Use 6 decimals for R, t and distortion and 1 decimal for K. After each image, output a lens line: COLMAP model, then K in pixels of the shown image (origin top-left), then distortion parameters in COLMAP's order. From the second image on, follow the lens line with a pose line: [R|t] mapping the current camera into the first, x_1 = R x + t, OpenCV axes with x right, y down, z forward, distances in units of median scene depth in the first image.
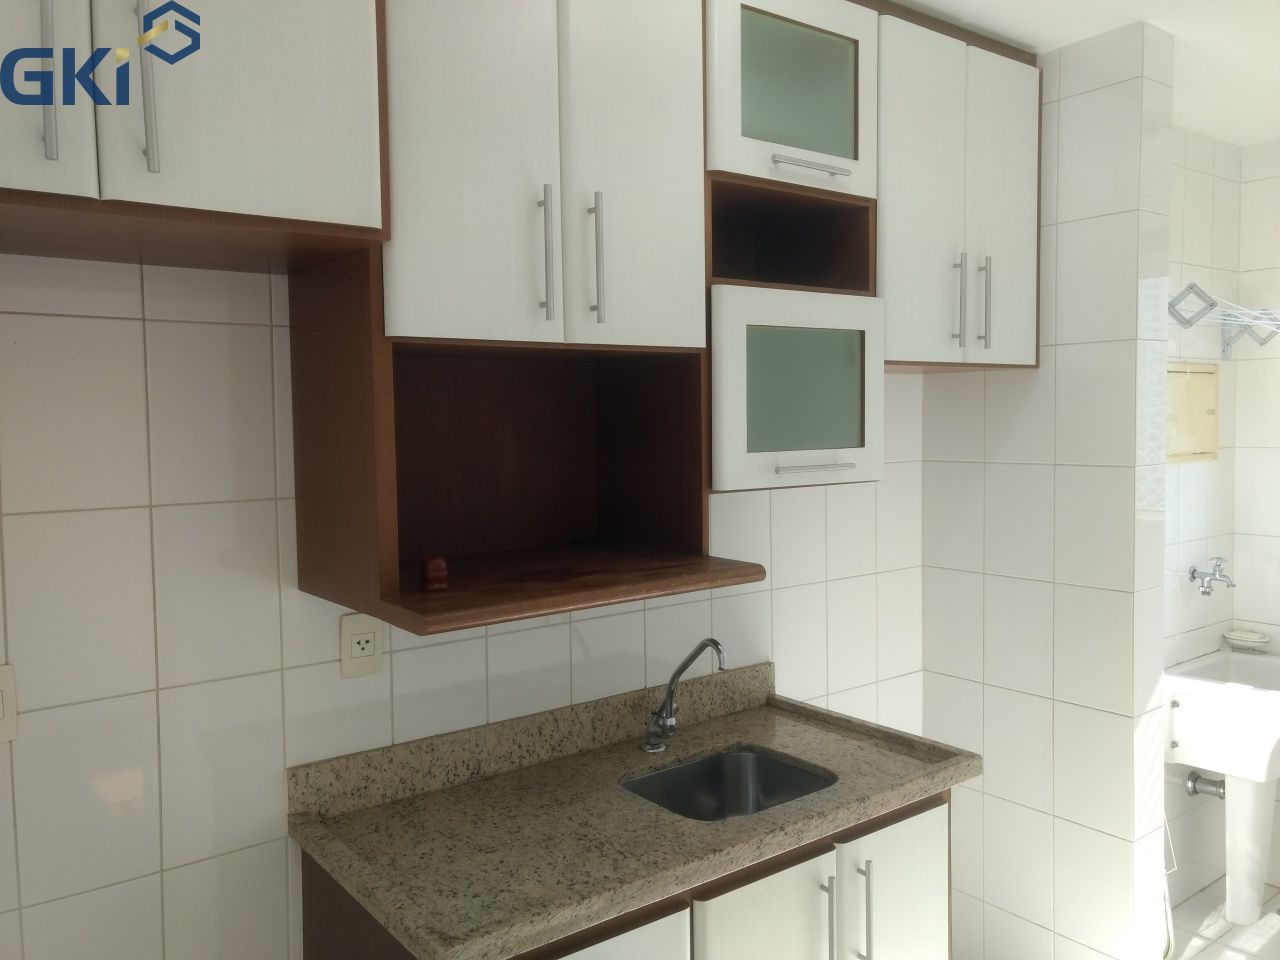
lens RADIAL K [[1003.2, 0, 634.0], [0, 1003.2, 466.5], [0, 0, 1]] dist [0.017550, -0.008073]
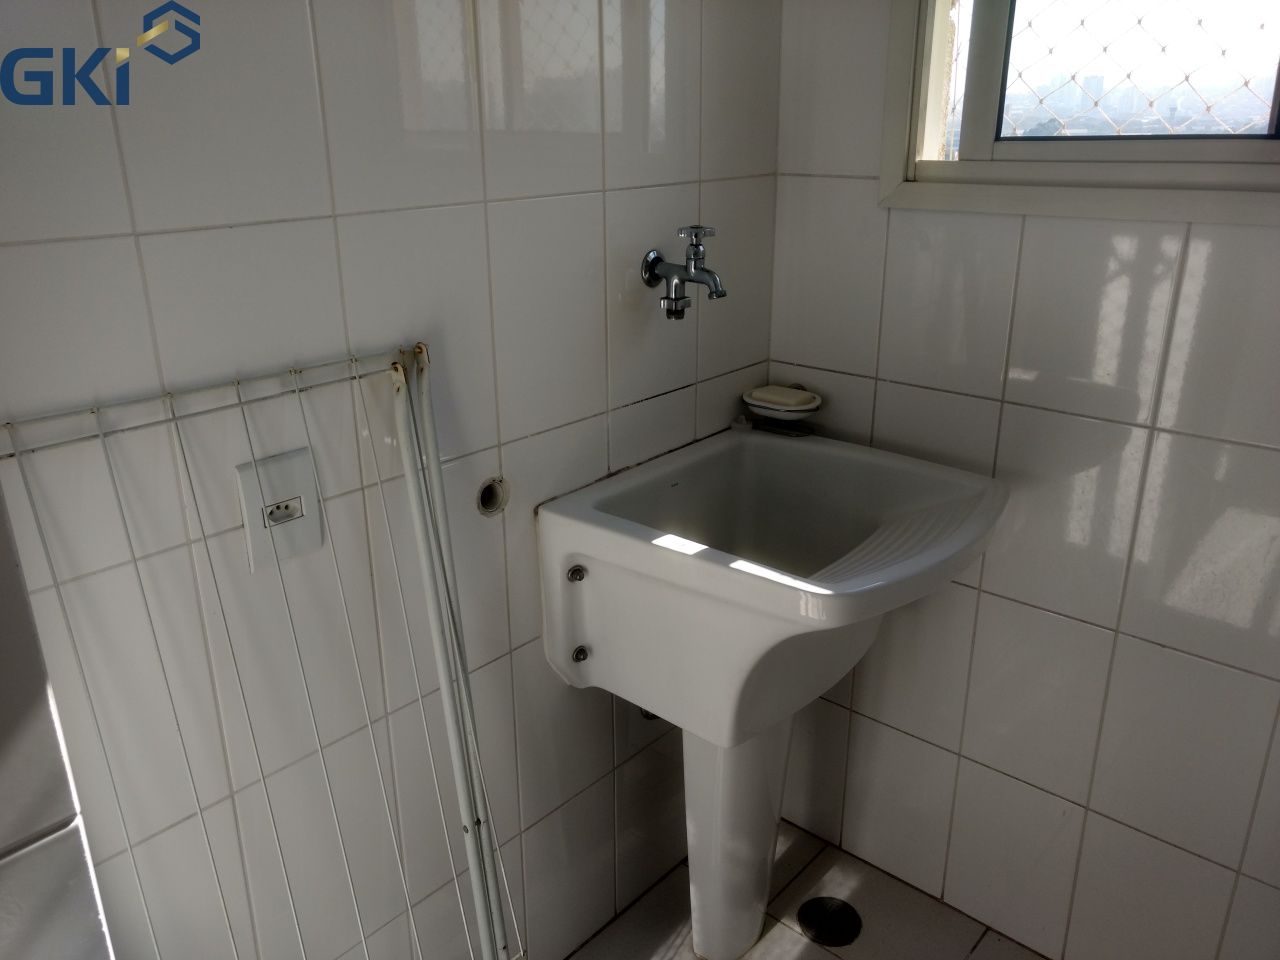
lens RADIAL K [[1003.2, 0, 660.1], [0, 1003.2, 501.2], [0, 0, 1]] dist [0.017550, -0.008073]
pose [[0.978227, -0.075247, 0.193419, 0.773240], [0.011053, 0.949524, 0.313500, 0.109231], [-0.207245, -0.304536, 0.929681, 0.939416]]
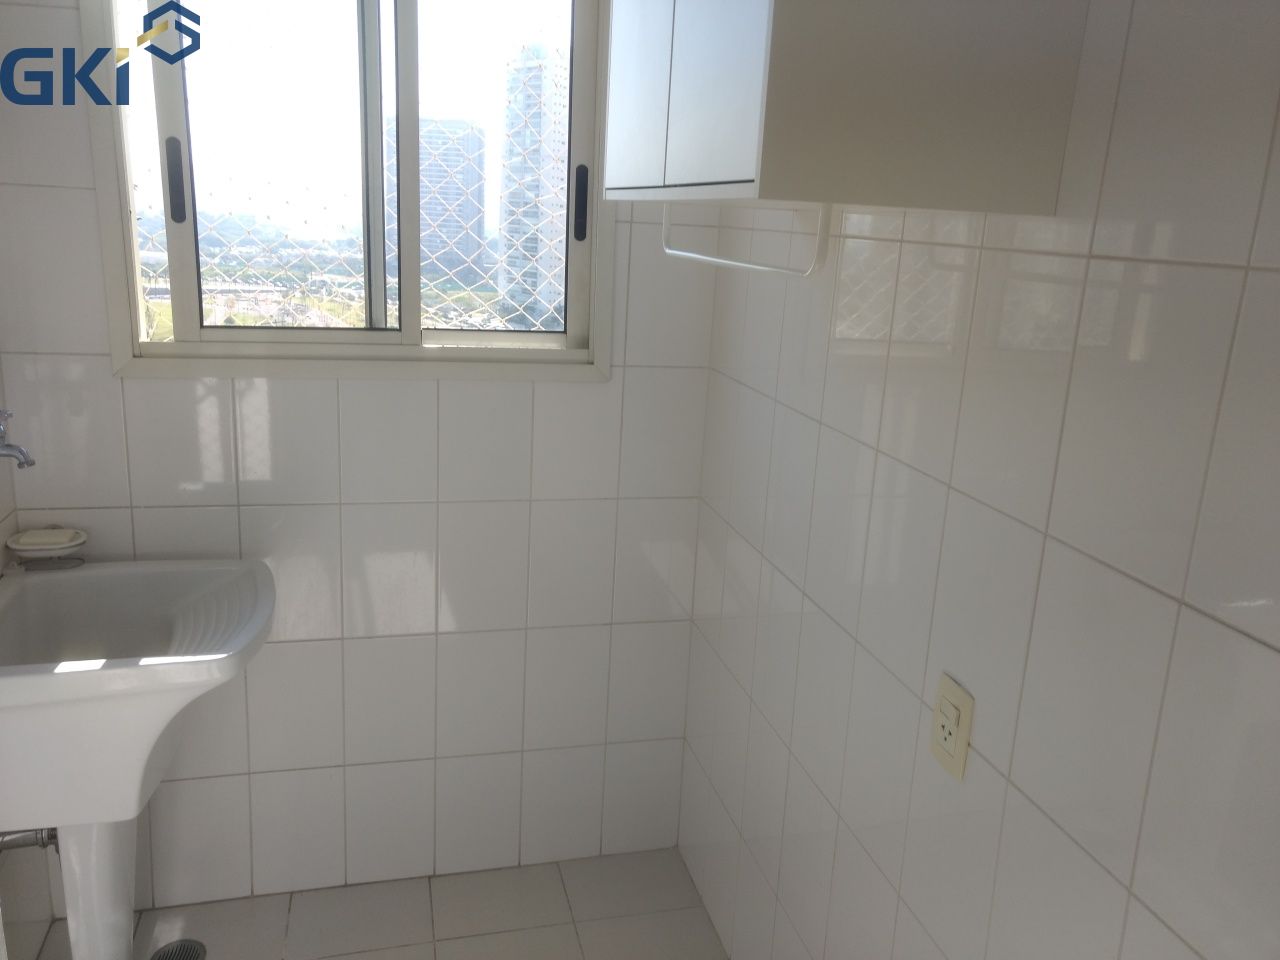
lens RADIAL K [[1003.2, 0, 642.1], [0, 1003.2, 495.6], [0, 0, 1]] dist [0.017550, -0.008073]
pose [[0.375212, -0.215263, 0.901598, 0.380793], [-0.009951, 0.971670, 0.236134, 0.012146], [-0.926886, -0.097572, 0.362440, 0.831618]]
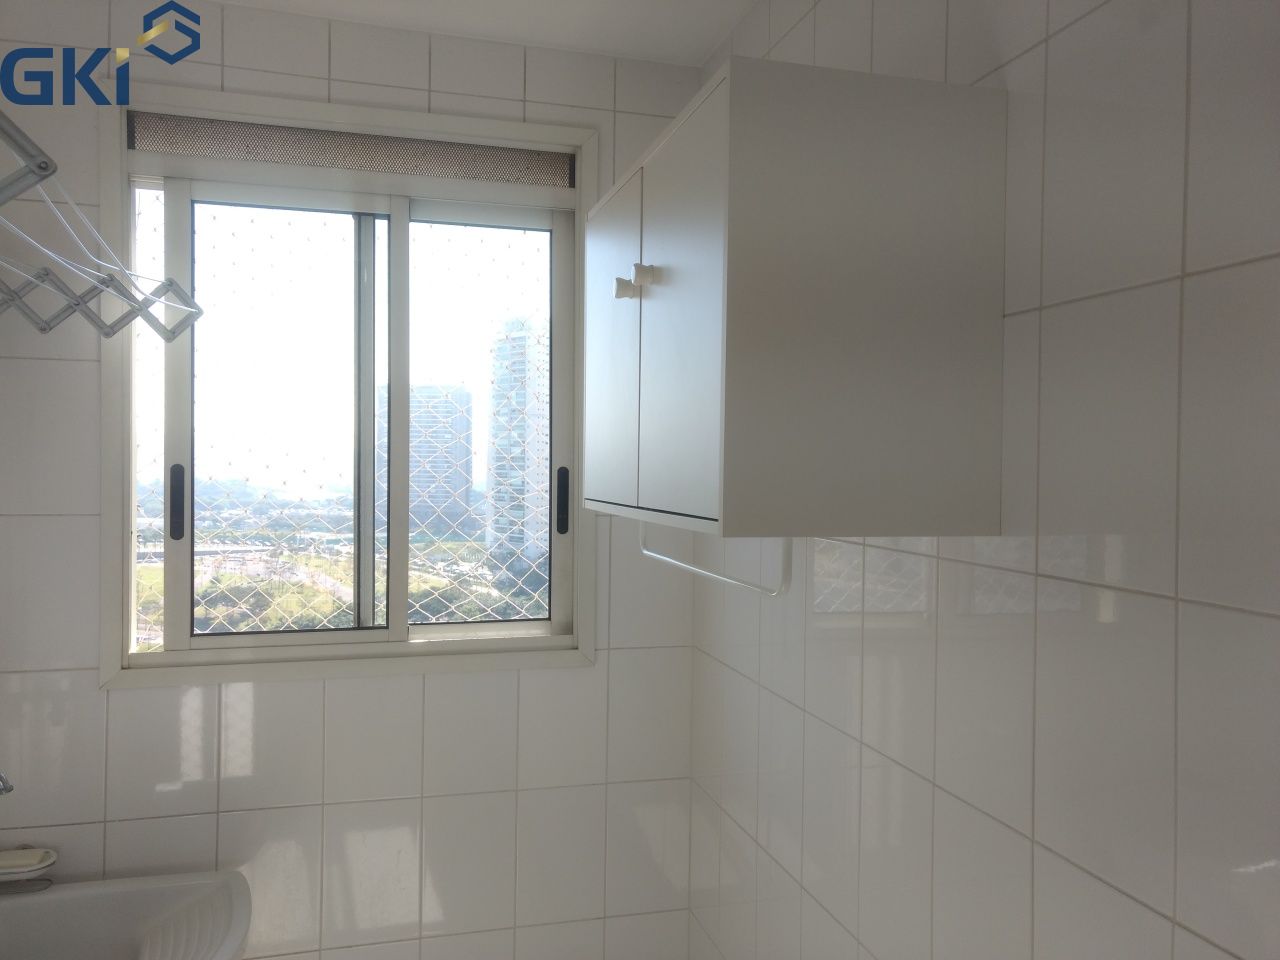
lens RADIAL K [[1003.2, 0, 649.1], [0, 1003.2, 503.3], [0, 0, 1]] dist [0.017550, -0.008073]
pose [[0.352661, -0.015164, 0.935628, 0.367369], [0.027943, 0.999593, 0.005668, -0.034557], [-0.935334, 0.024145, 0.352941, 0.821191]]
